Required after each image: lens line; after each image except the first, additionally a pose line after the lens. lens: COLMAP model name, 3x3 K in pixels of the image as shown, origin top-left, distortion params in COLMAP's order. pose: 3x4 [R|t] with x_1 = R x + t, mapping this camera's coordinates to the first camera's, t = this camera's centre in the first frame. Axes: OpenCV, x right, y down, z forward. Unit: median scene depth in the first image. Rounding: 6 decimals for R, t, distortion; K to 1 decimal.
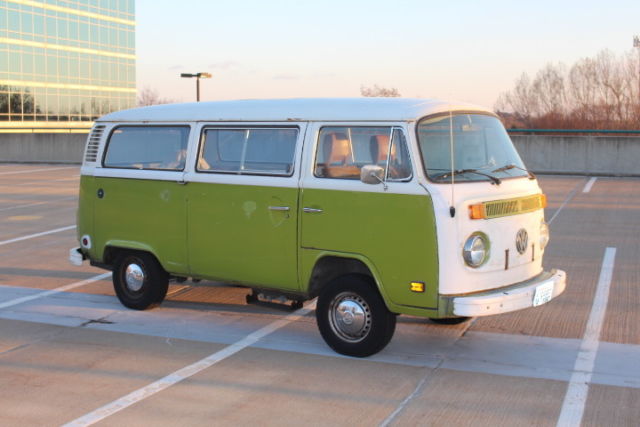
lens RADIAL K [[892.0, 0, 324.3], [0, 892.0, 213.9], [0, 0, 1]] dist [-0.032946, 0.000000]
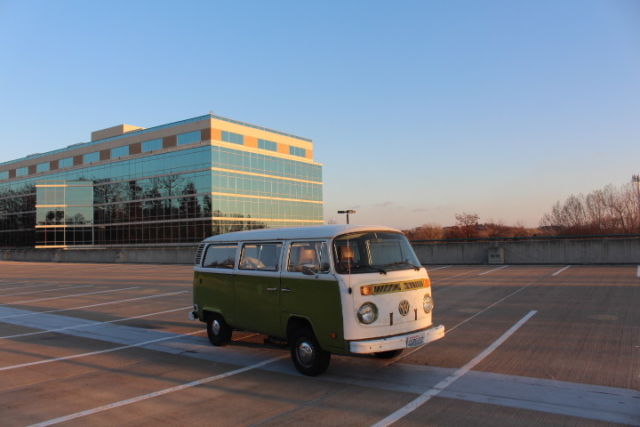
lens RADIAL K [[528.6, 0, 313.6], [0, 528.6, 212.6], [0, 0, 1]] dist [-0.125010, 0.015993]
pose [[0.969942, -0.041801, -0.239718, 0.267787], [0.005409, 0.988595, -0.150504, 0.001193], [0.243275, 0.144684, 0.959106, -0.001355]]
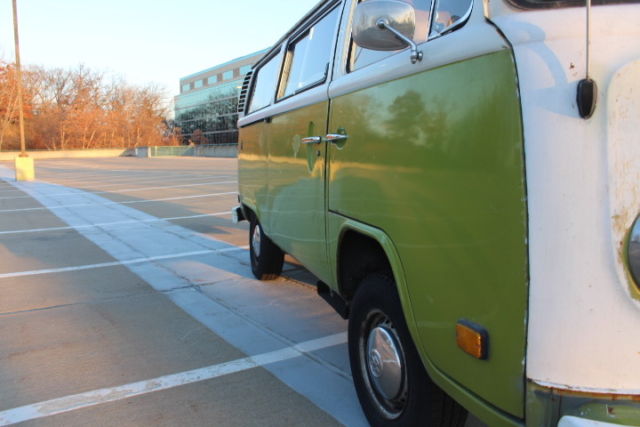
lens RADIAL K [[528.6, 0, 317.0], [0, 528.6, 213.8], [0, 0, 1]] dist [-0.125010, 0.015993]
pose [[0.811720, 0.057665, -0.581192, 0.140436], [-0.042703, 0.998310, 0.039411, 0.025398], [0.582483, -0.007172, 0.812811, 0.683148]]
